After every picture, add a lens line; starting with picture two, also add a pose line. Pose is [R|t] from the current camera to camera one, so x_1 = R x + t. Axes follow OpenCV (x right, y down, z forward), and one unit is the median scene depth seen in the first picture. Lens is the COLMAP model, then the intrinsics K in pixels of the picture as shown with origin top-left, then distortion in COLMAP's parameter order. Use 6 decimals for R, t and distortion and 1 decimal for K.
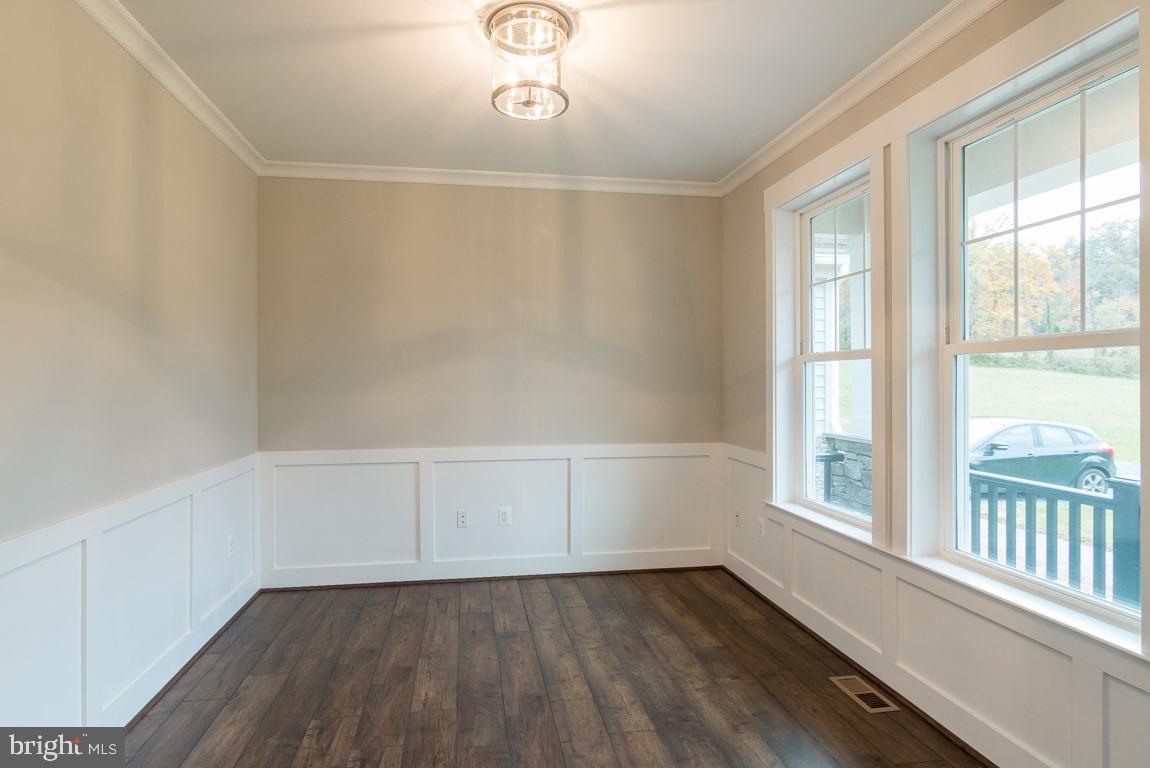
lens RADIAL K [[603.1, 0, 558.7], [0, 603.1, 380.3], [0, 0, 1]] dist [-0.000328, 0.000076]
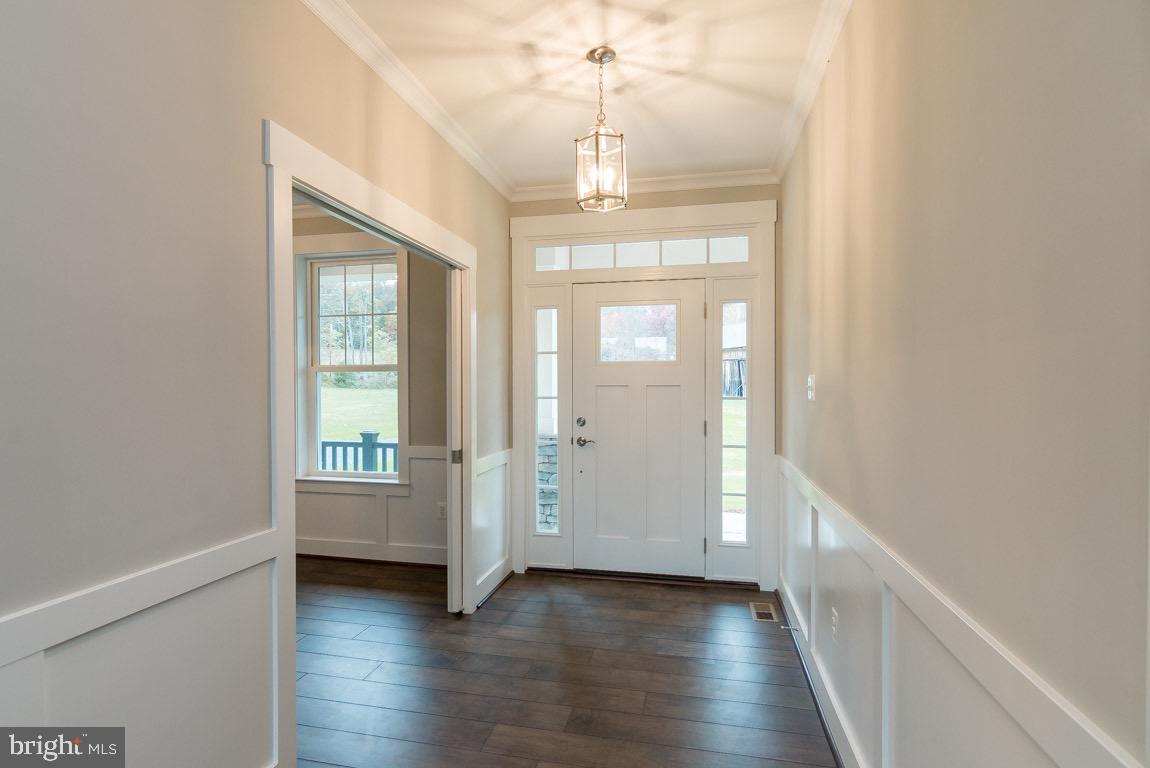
lens RADIAL K [[595.4, 0, 558.4], [0, 595.4, 388.6], [0, 0, 1]] dist [0.001523, 0.000225]
pose [[0.372406, -0.001106, 0.928069, -0.833444], [-0.001081, 0.999998, 0.001626, 0.007473], [-0.928069, -0.001609, 0.372404, -0.450270]]
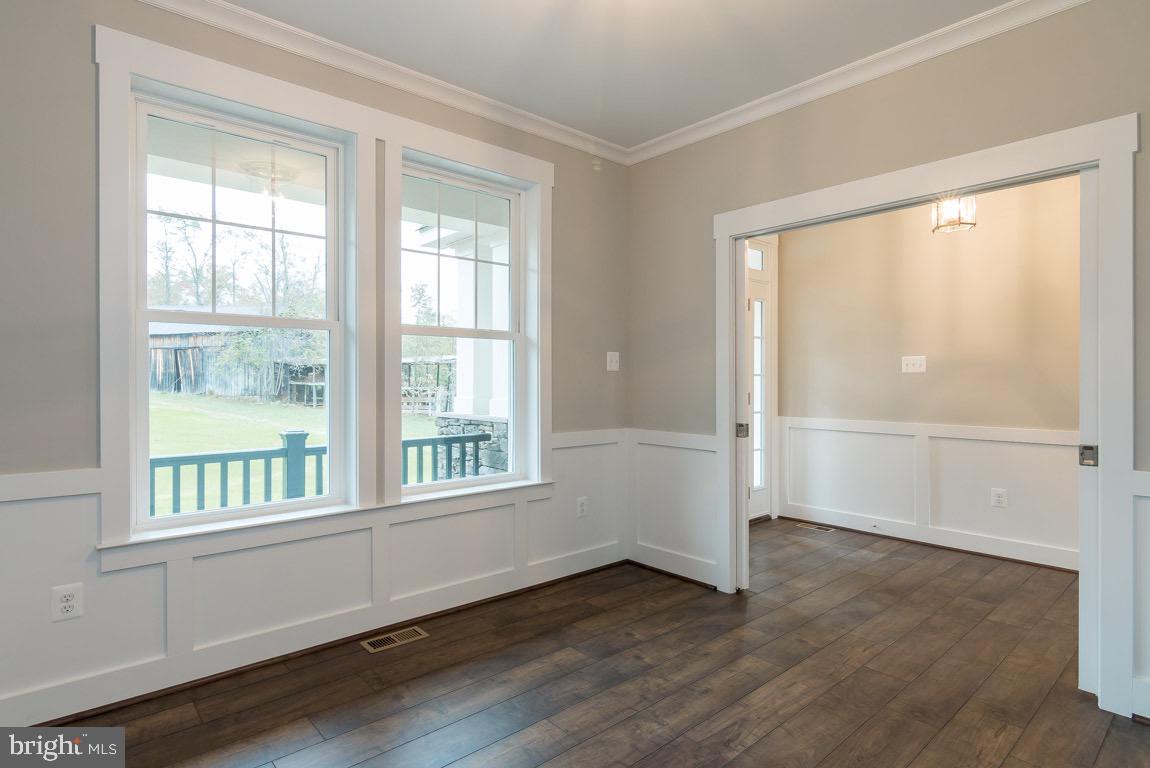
lens RADIAL K [[603.1, 0, 558.7], [0, 603.1, 380.3], [0, 0, 1]] dist [-0.000328, 0.000076]
pose [[-0.536545, 0.003627, 0.843864, -0.570399], [0.002241, 0.999993, -0.002873, 0.057835], [-0.843869, 0.000349, -0.536549, 1.335987]]
